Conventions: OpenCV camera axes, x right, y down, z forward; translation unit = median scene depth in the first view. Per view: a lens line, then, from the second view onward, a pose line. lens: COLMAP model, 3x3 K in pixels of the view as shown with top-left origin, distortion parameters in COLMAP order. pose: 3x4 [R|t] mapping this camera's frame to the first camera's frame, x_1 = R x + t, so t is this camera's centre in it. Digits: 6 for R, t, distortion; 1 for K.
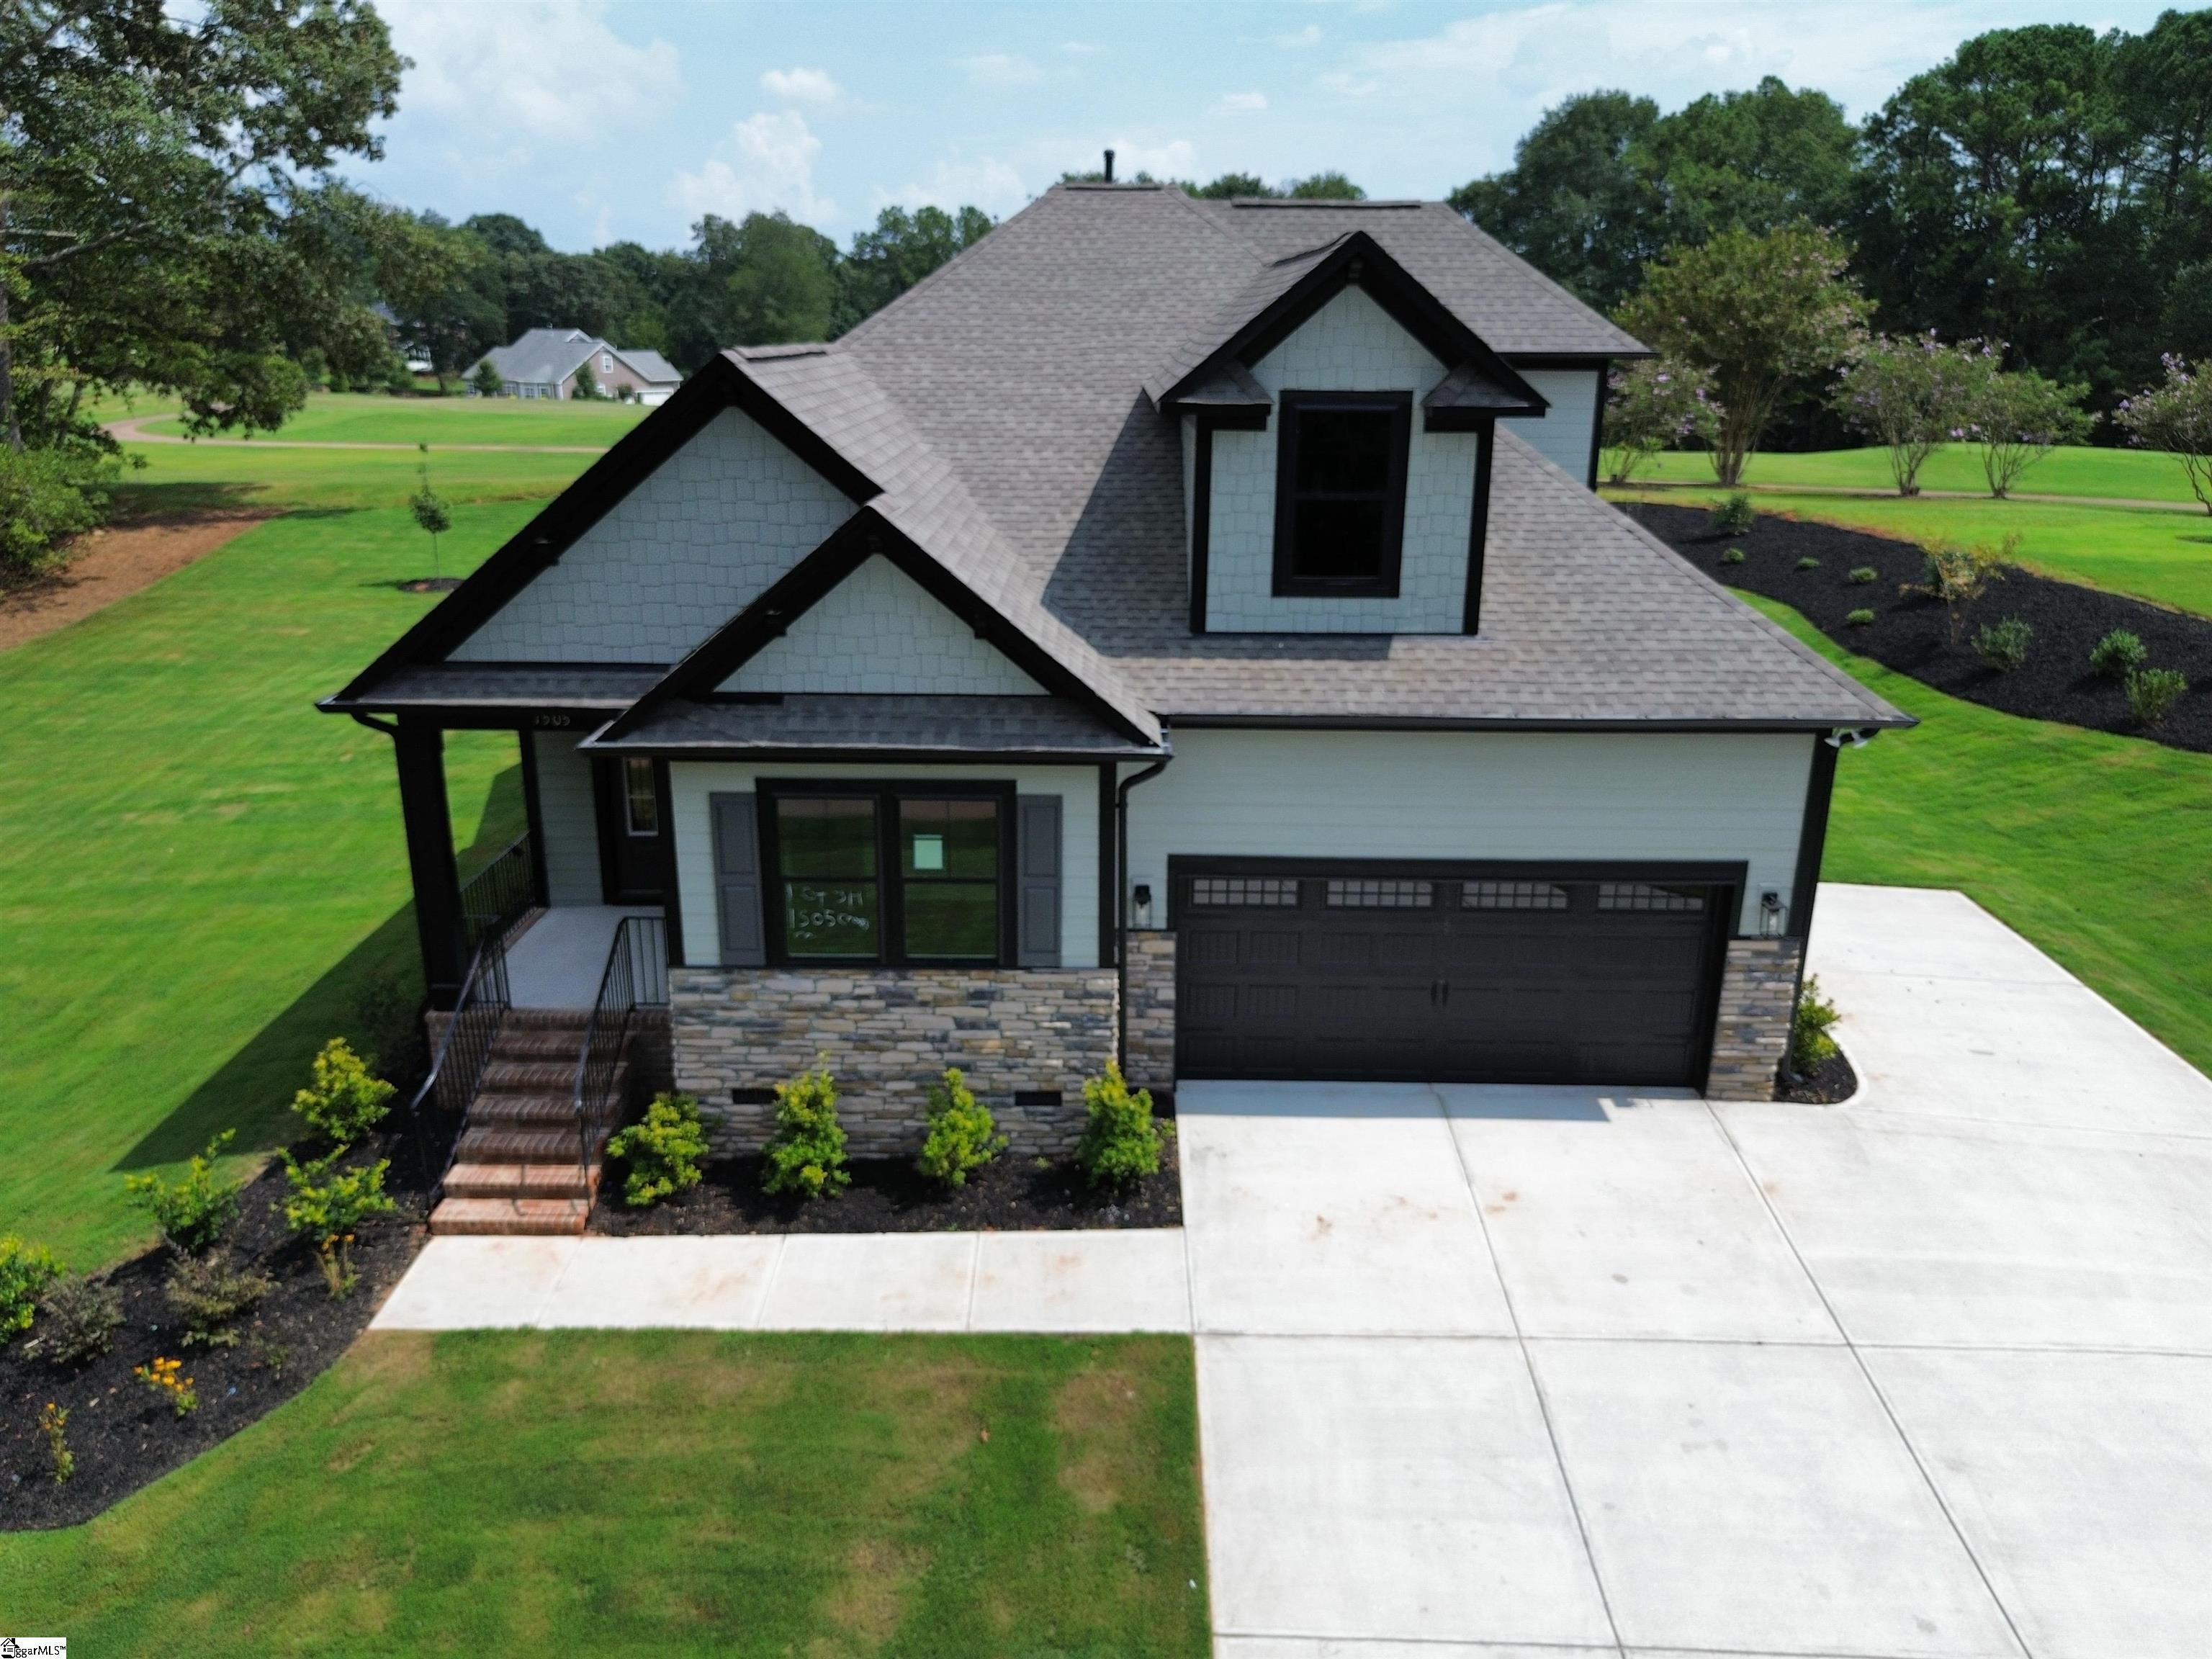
lens RADIAL K [[1594.0, 0, 1103.1], [0, 1594.0, 812.8], [0, 0, 1]] dist [0.042511, -0.039447]
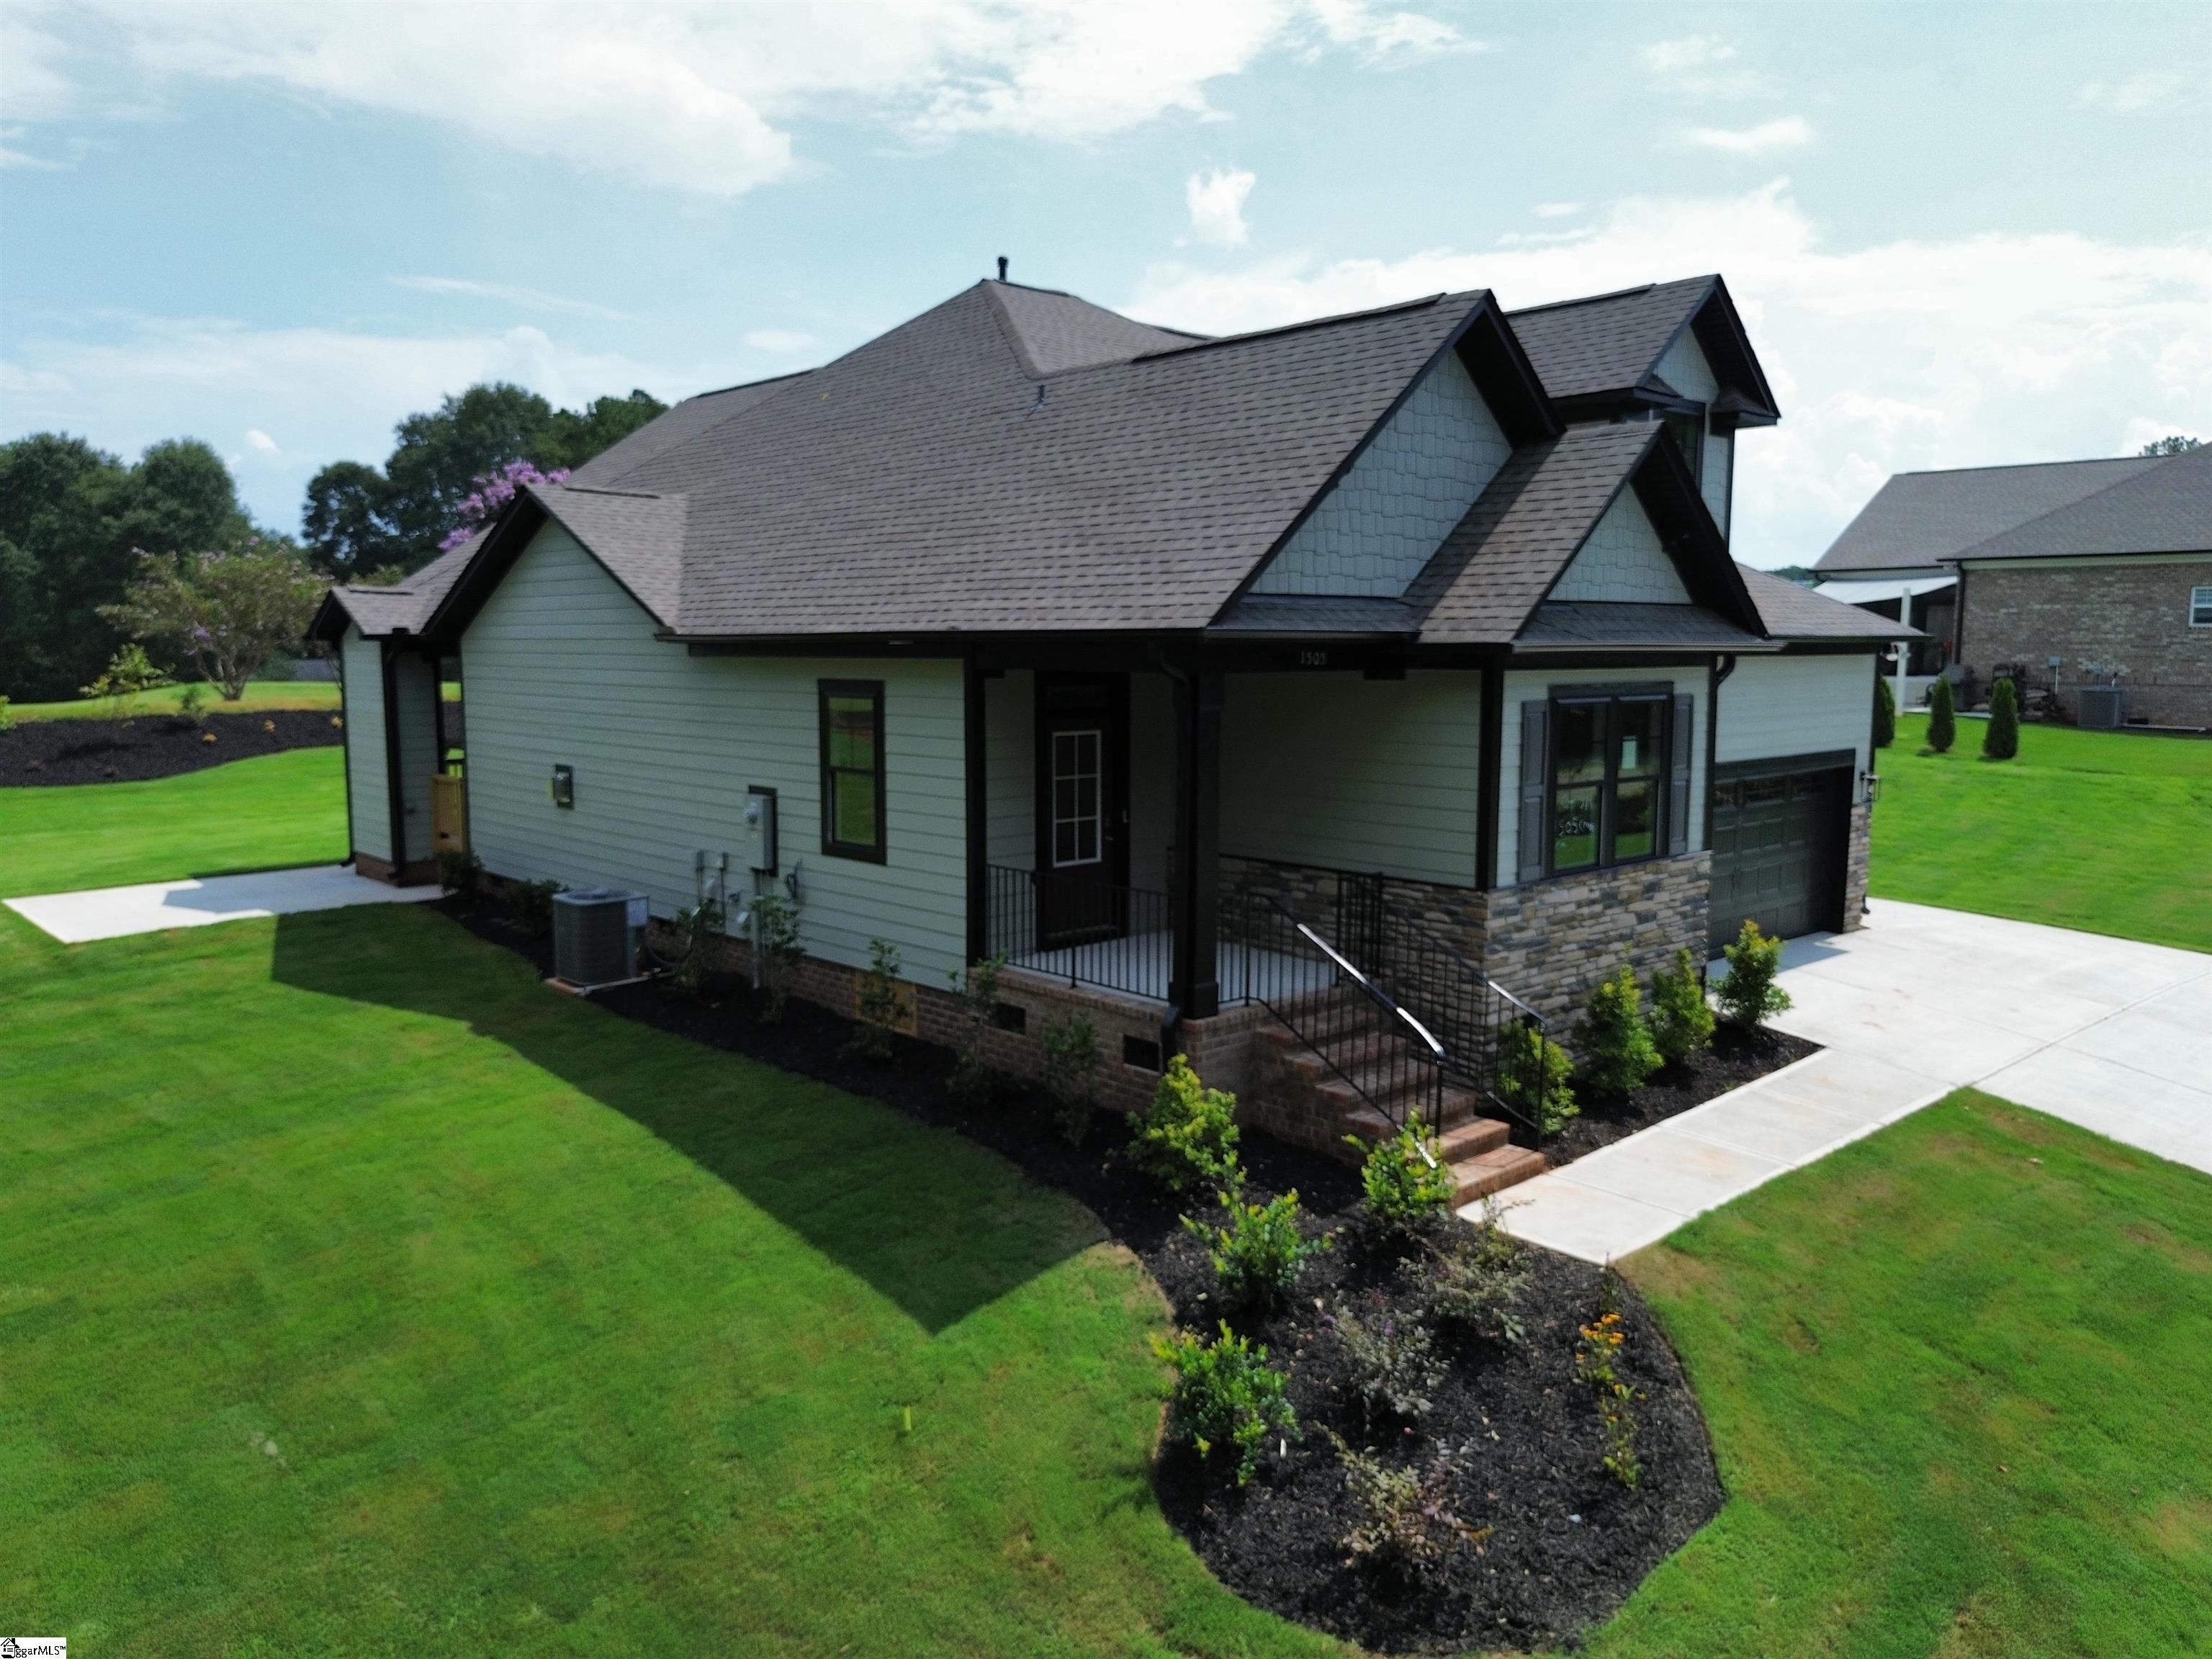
lens RADIAL K [[1594.0, 0, 1114.2], [0, 1594.0, 822.2], [0, 0, 1]] dist [0.042511, -0.039447]
pose [[0.727763, -0.082092, 0.680898, -1.081267], [0.205080, 0.973433, -0.101833, 0.106322], [-0.654449, 0.213749, 0.725264, 0.431248]]
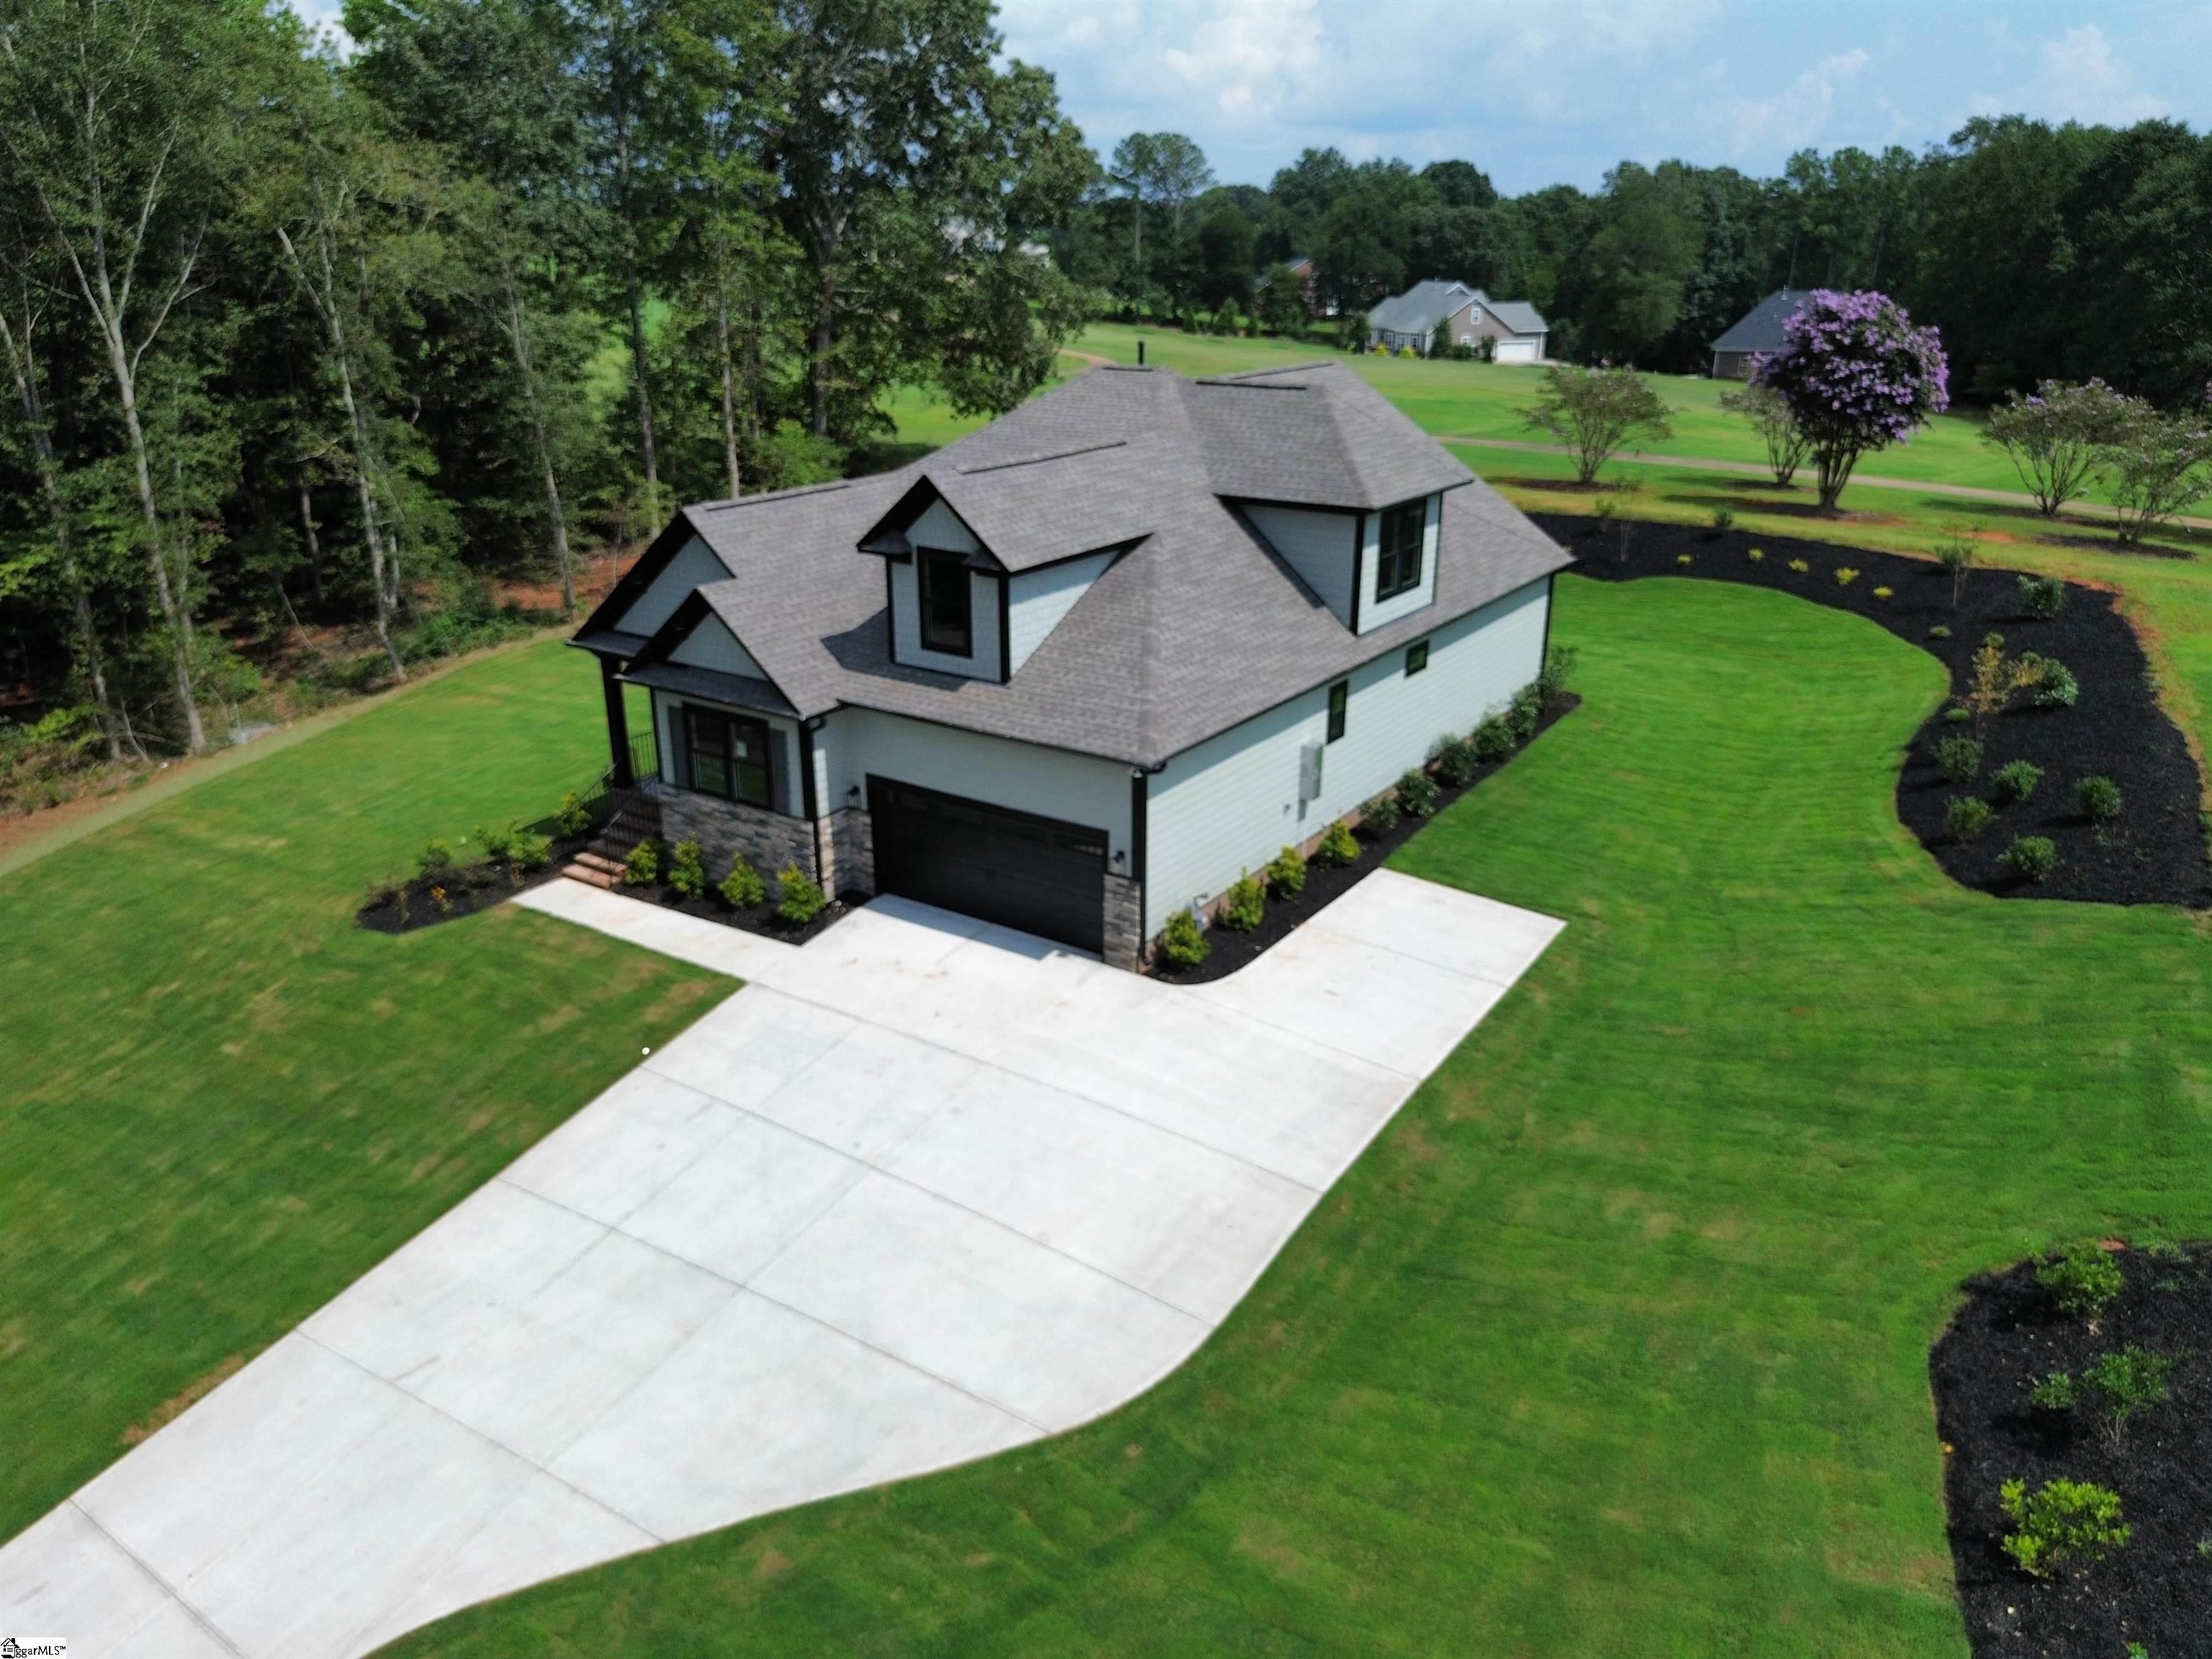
lens RADIAL K [[1594.0, 0, 1109.1], [0, 1594.0, 822.2], [0, 0, 1]] dist [0.042511, -0.039447]
pose [[0.835339, 0.185840, -0.517370, 1.366447], [-0.158758, 0.982579, 0.096614, -0.156373], [0.526312, 0.001431, 0.850290, -0.526729]]
